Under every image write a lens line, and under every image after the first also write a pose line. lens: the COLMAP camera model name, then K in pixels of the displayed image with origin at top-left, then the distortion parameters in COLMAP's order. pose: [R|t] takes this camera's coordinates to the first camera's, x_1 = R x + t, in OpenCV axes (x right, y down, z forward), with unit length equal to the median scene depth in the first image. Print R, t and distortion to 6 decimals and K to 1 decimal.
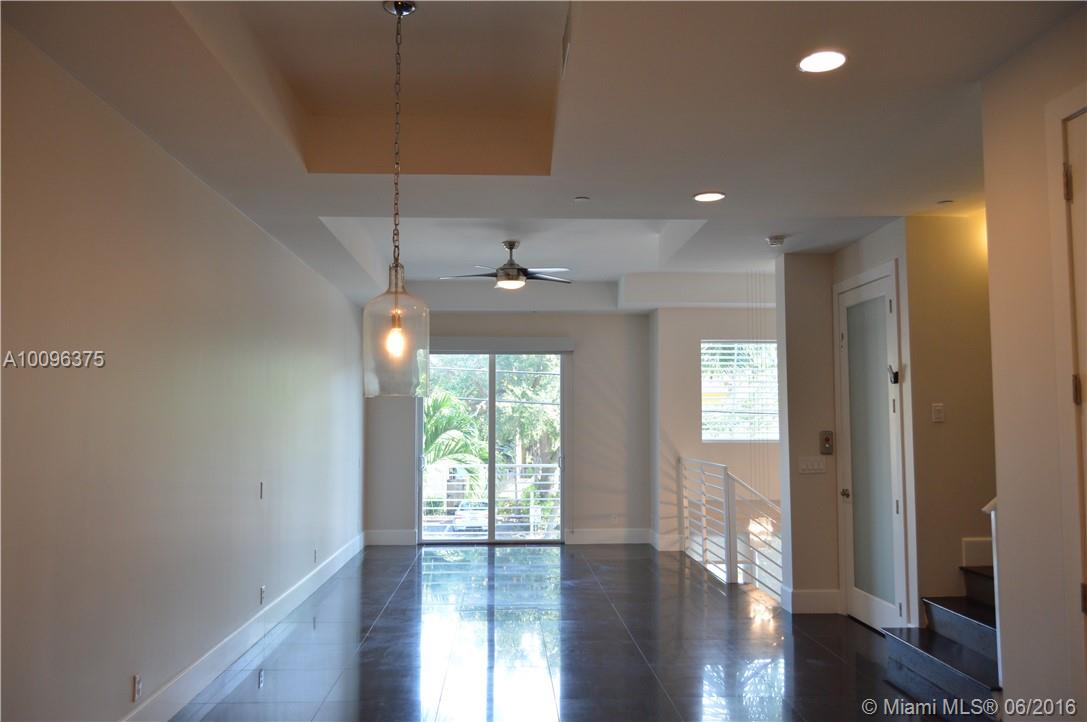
lens RADIAL K [[845.7, 0, 543.2], [0, 845.7, 352.8], [0, 0, 1]] dist [-0.015761, 0.011015]
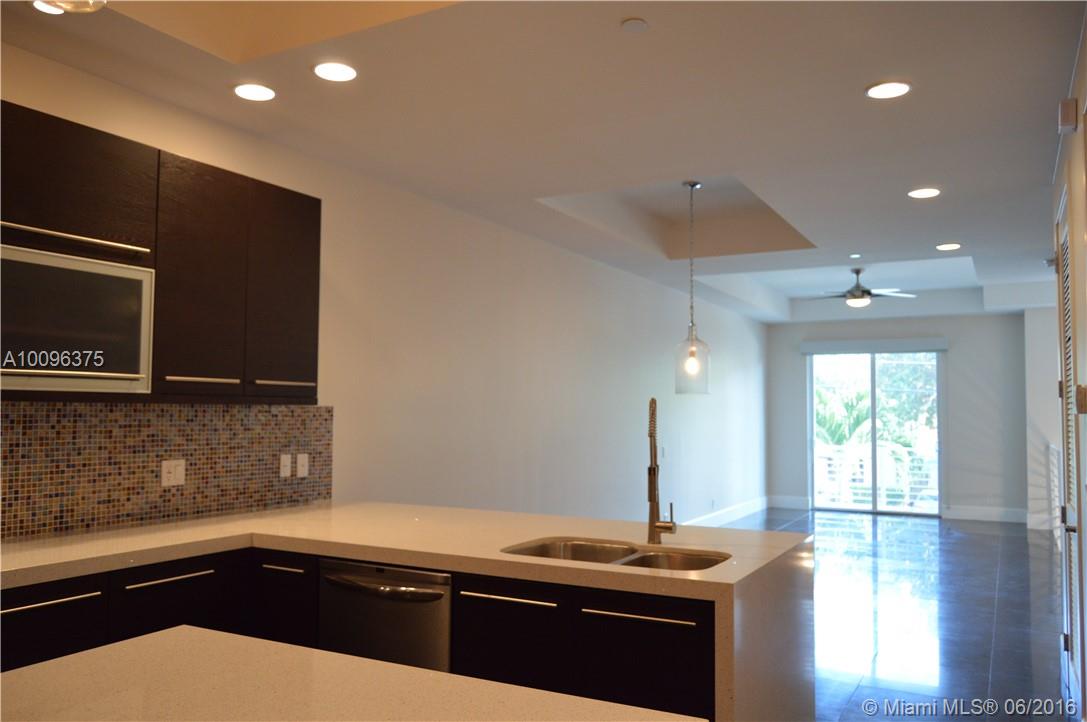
lens RADIAL K [[845.7, 0, 538.5], [0, 845.7, 360.5], [0, 0, 1]] dist [-0.015761, 0.011015]
pose [[0.850663, -0.021701, -0.525264, 0.170742], [0.031651, 0.999449, 0.009966, -0.016520], [0.524758, -0.025103, 0.850881, -0.263808]]
